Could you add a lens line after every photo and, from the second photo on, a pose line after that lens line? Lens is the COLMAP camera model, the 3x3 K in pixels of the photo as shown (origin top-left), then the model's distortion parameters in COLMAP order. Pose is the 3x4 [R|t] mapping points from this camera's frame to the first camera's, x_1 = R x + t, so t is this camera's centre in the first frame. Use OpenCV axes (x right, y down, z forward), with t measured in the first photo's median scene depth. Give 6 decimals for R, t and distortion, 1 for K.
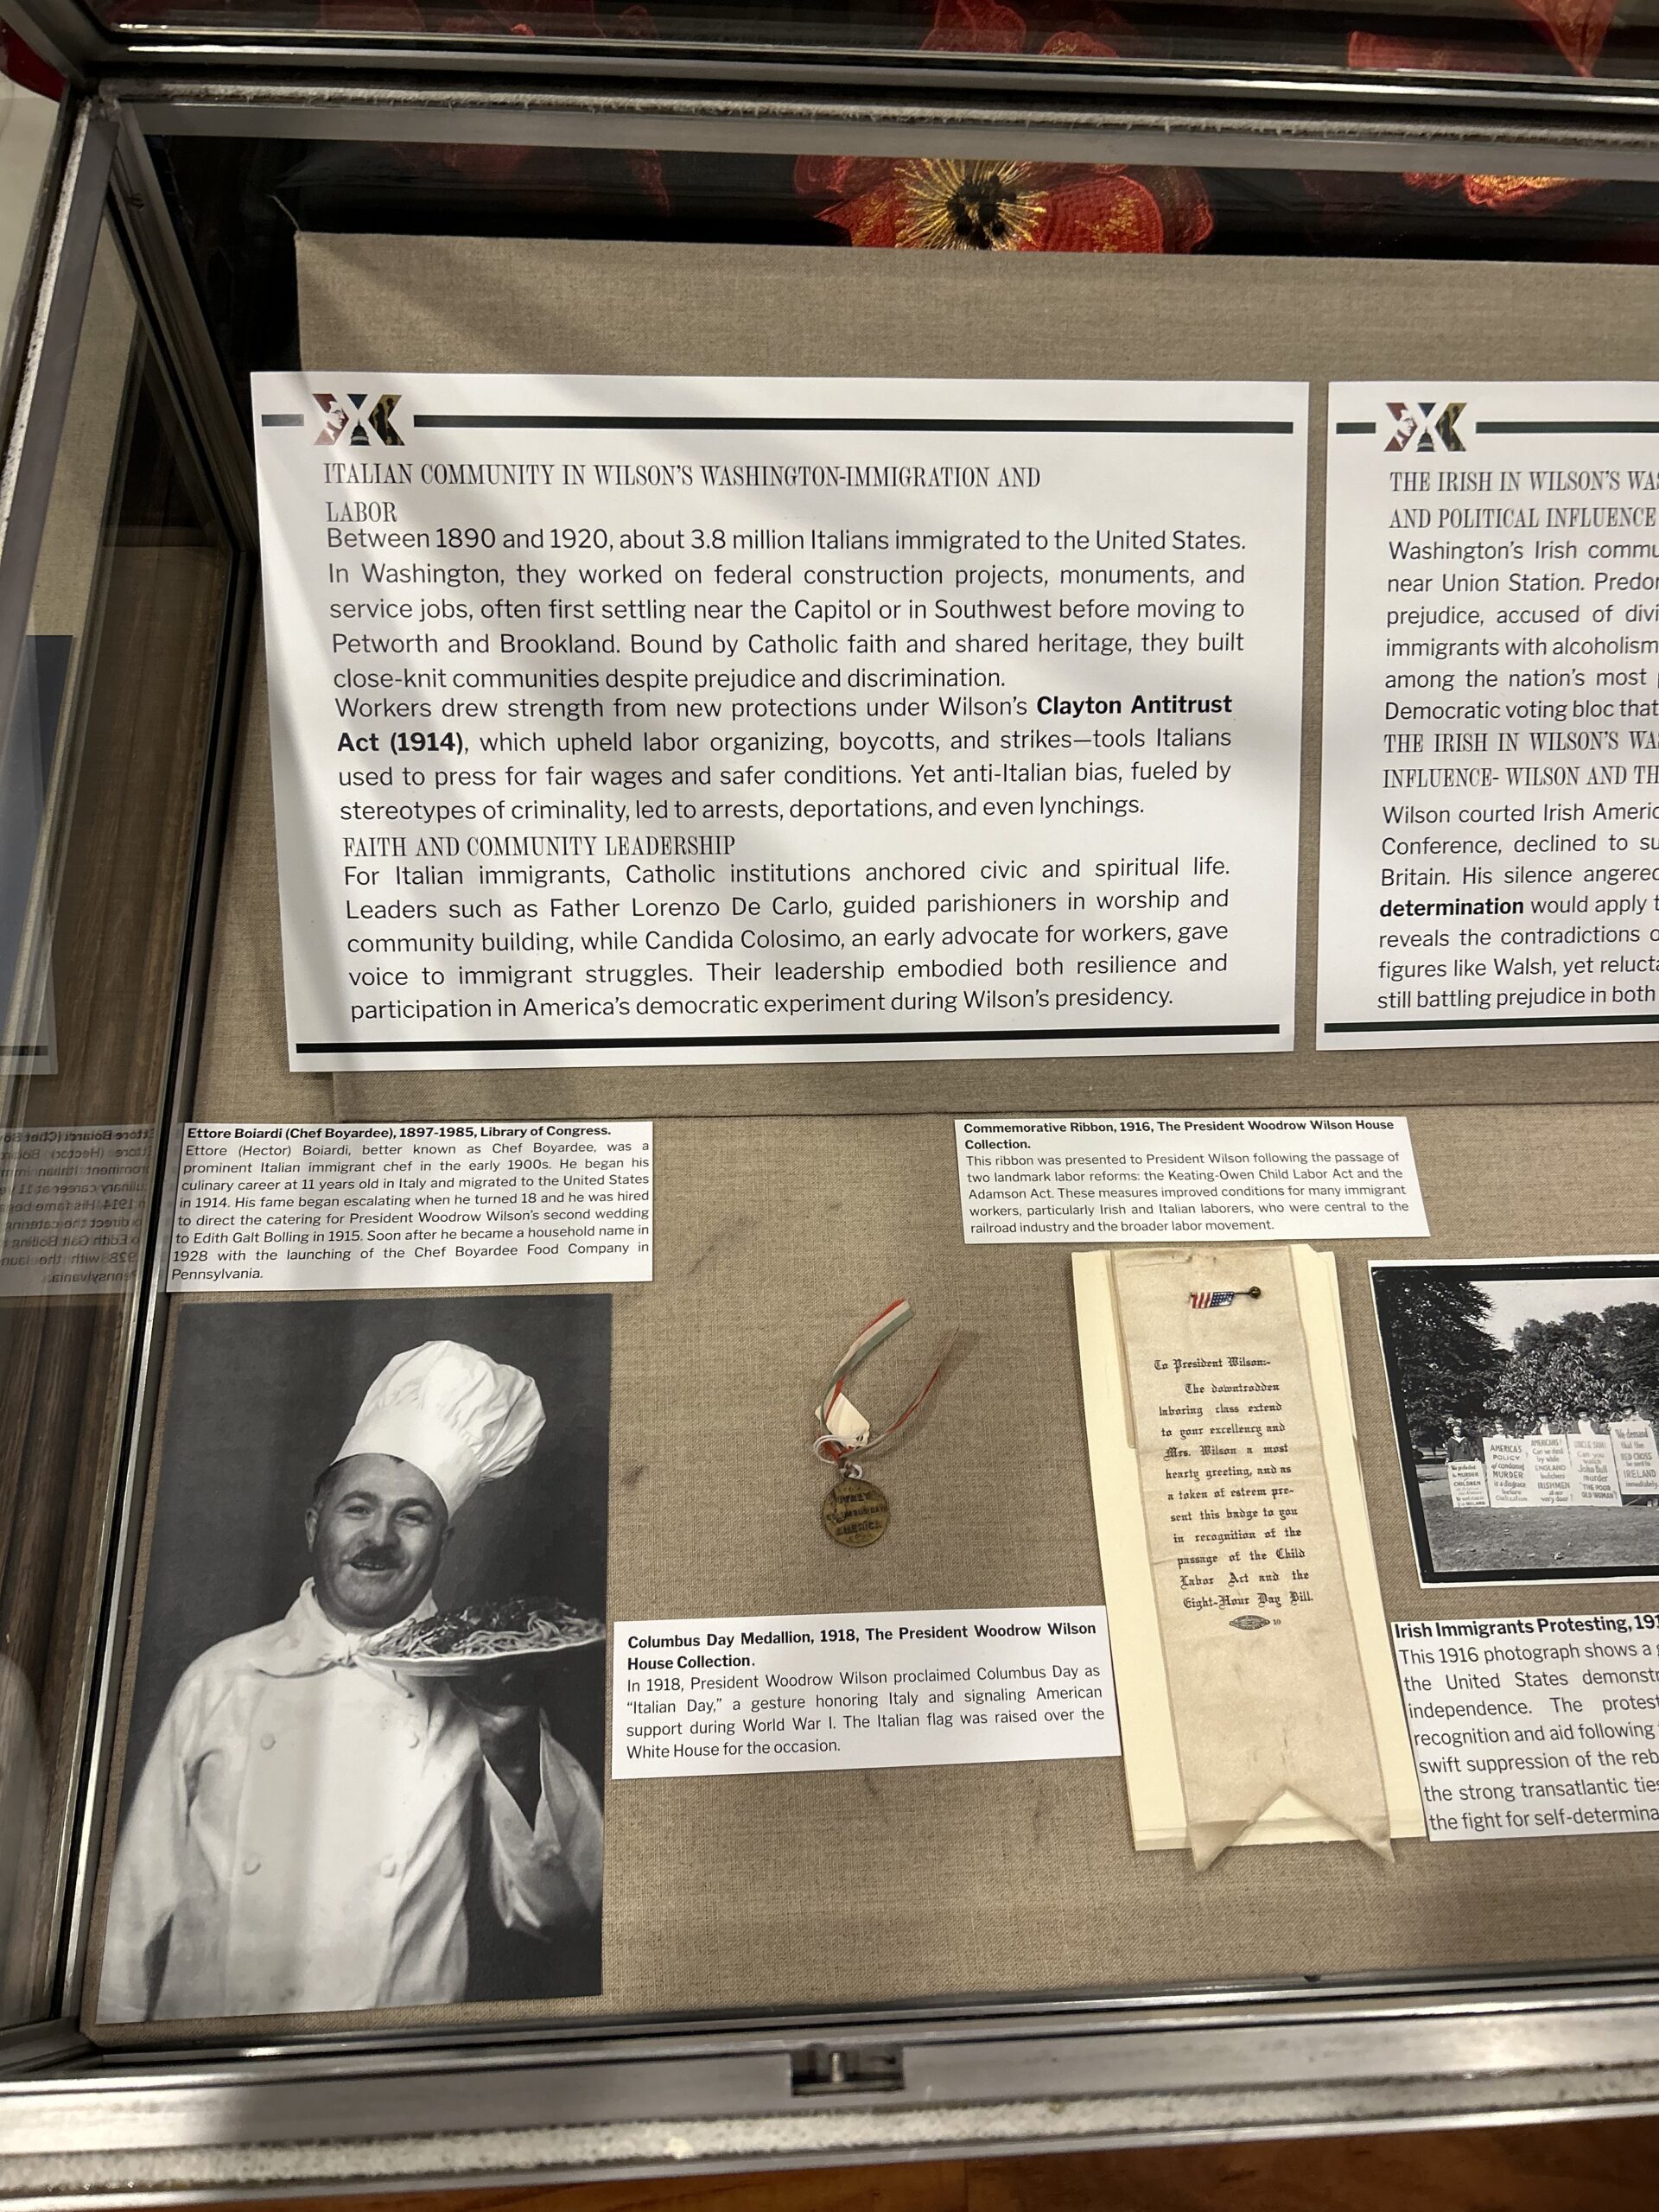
lens RADIAL K [[1721.2, 0, 832.3], [0, 1721.2, 1109.2], [0, 0, 1]] dist [0.027652, -0.045598]
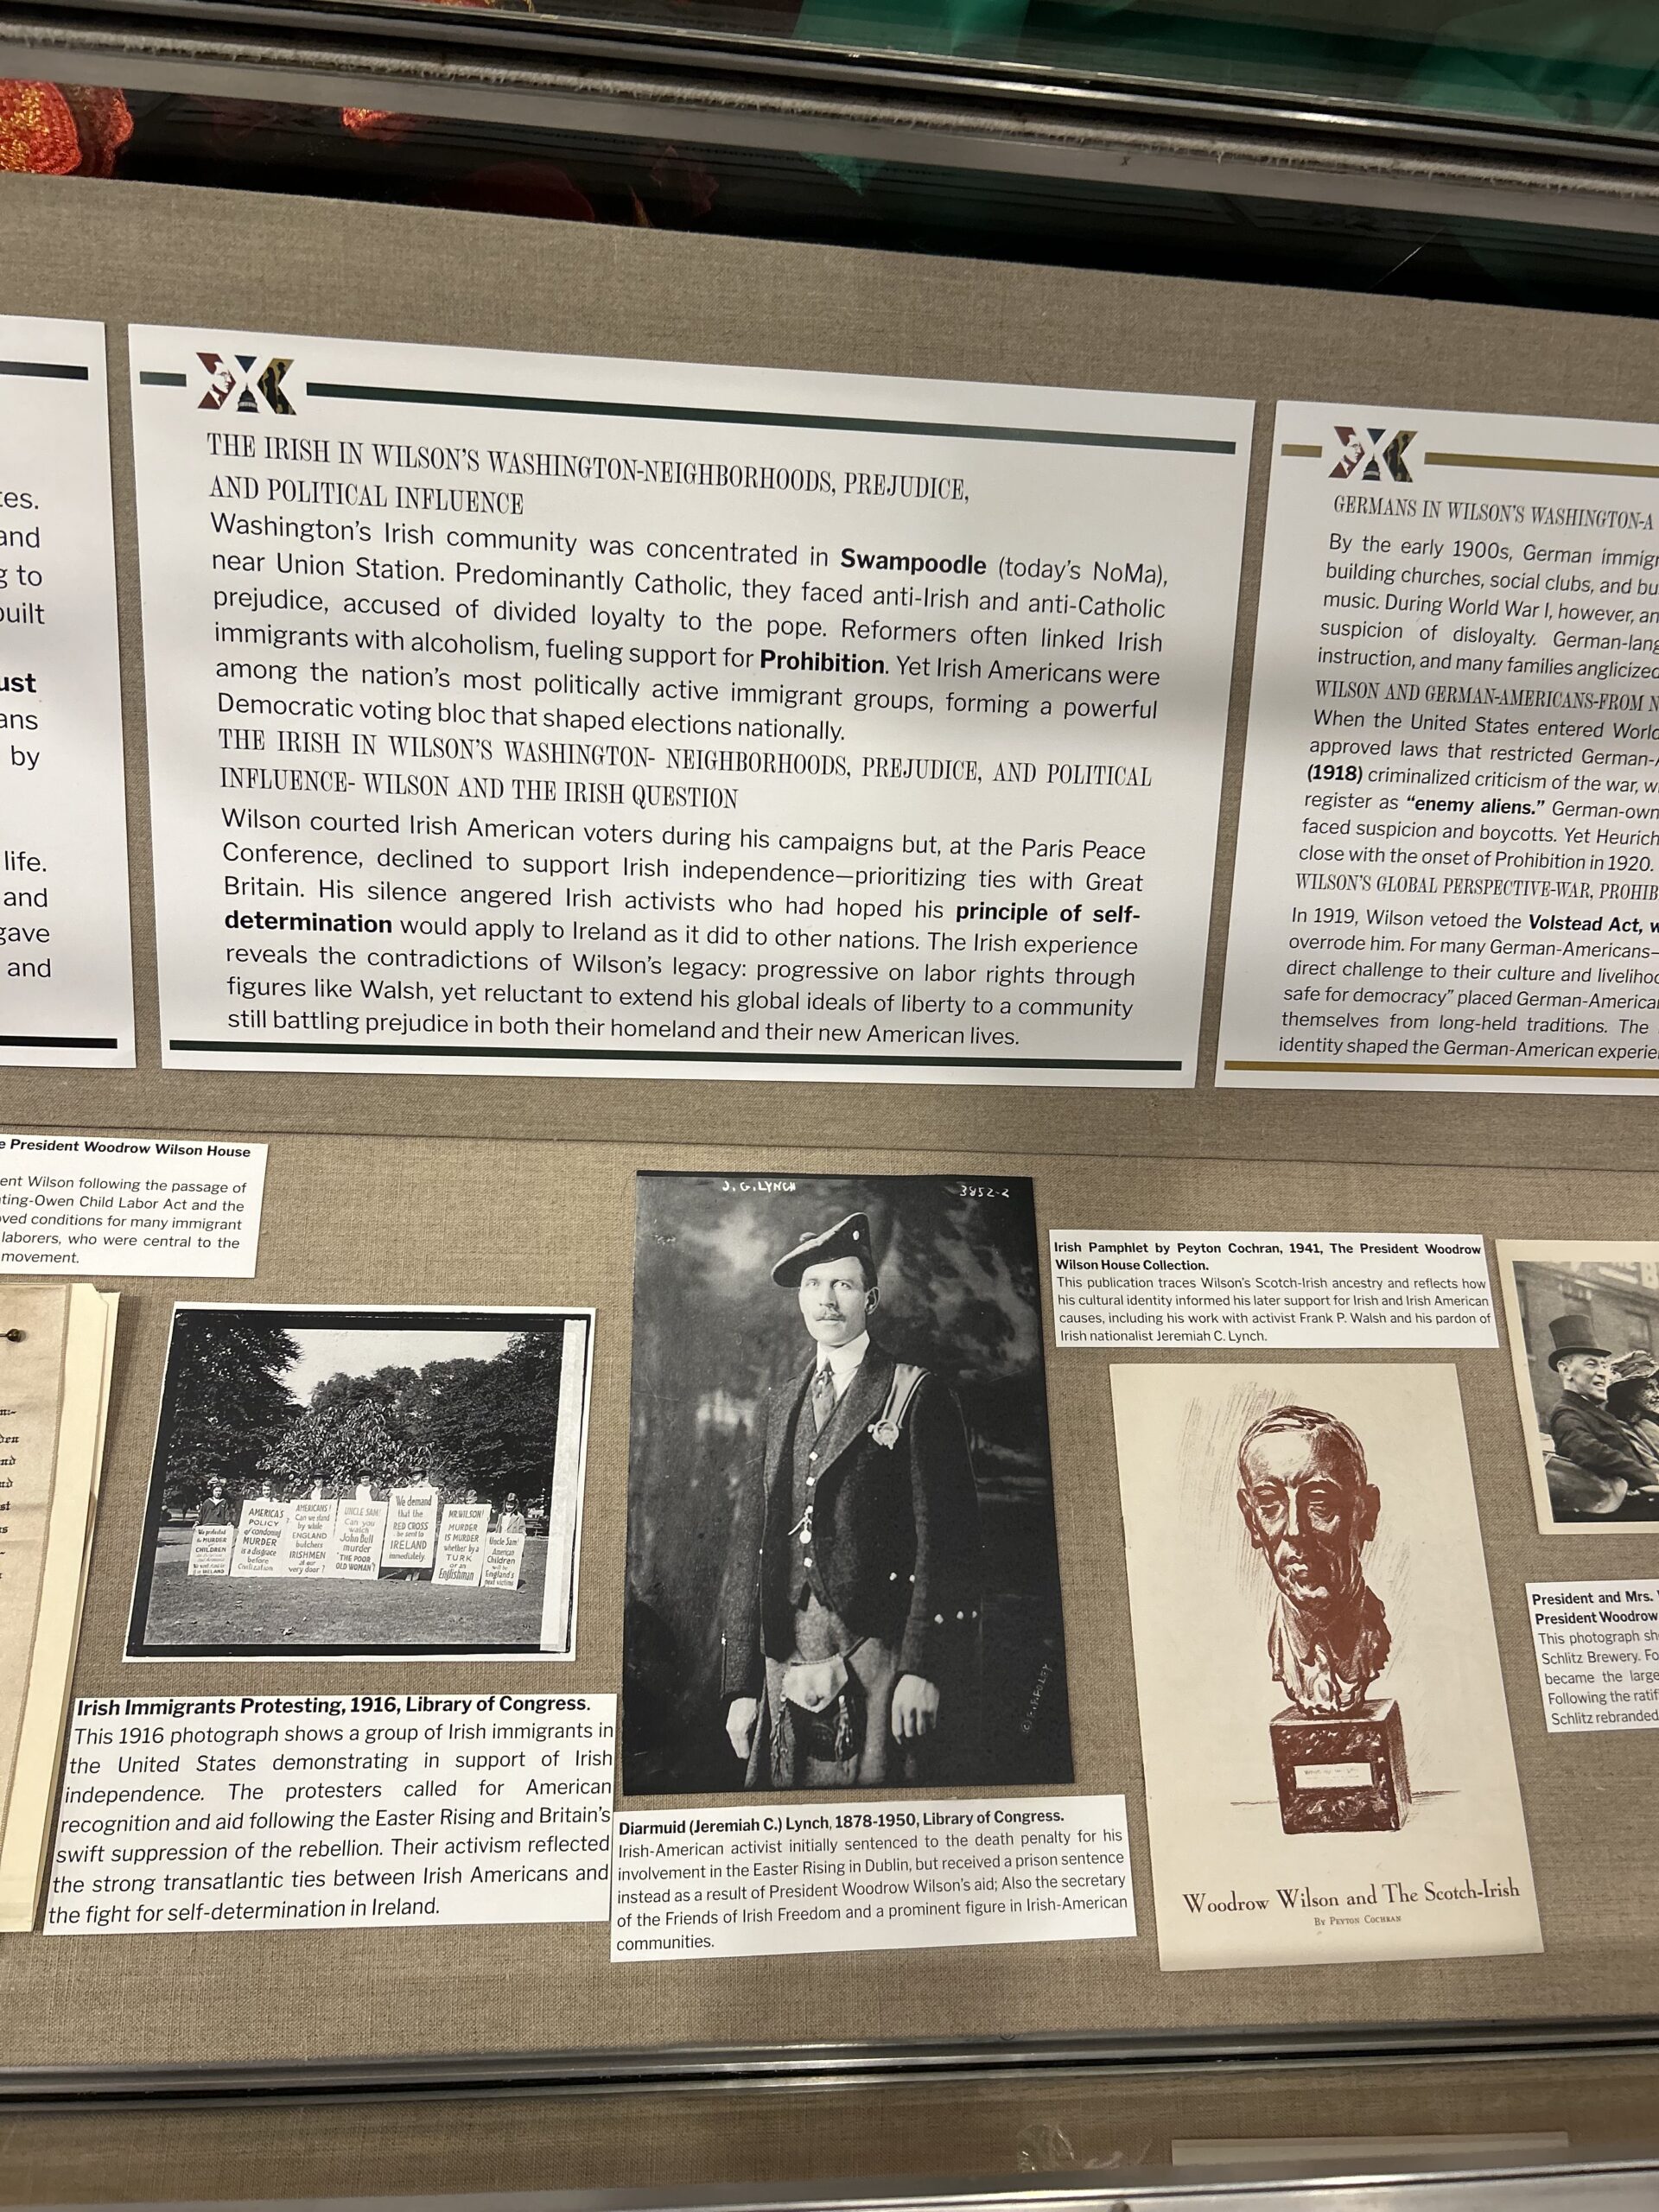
lens RADIAL K [[1721.2, 0, 842.7], [0, 1721.2, 1118.6], [0, 0, 1]] dist [0.027652, -0.045598]
pose [[0.997396, 0.051942, 0.050040, 0.617677], [-0.055872, 0.995177, 0.080631, -0.105458], [-0.045610, -0.083217, 0.995487, 0.066428]]
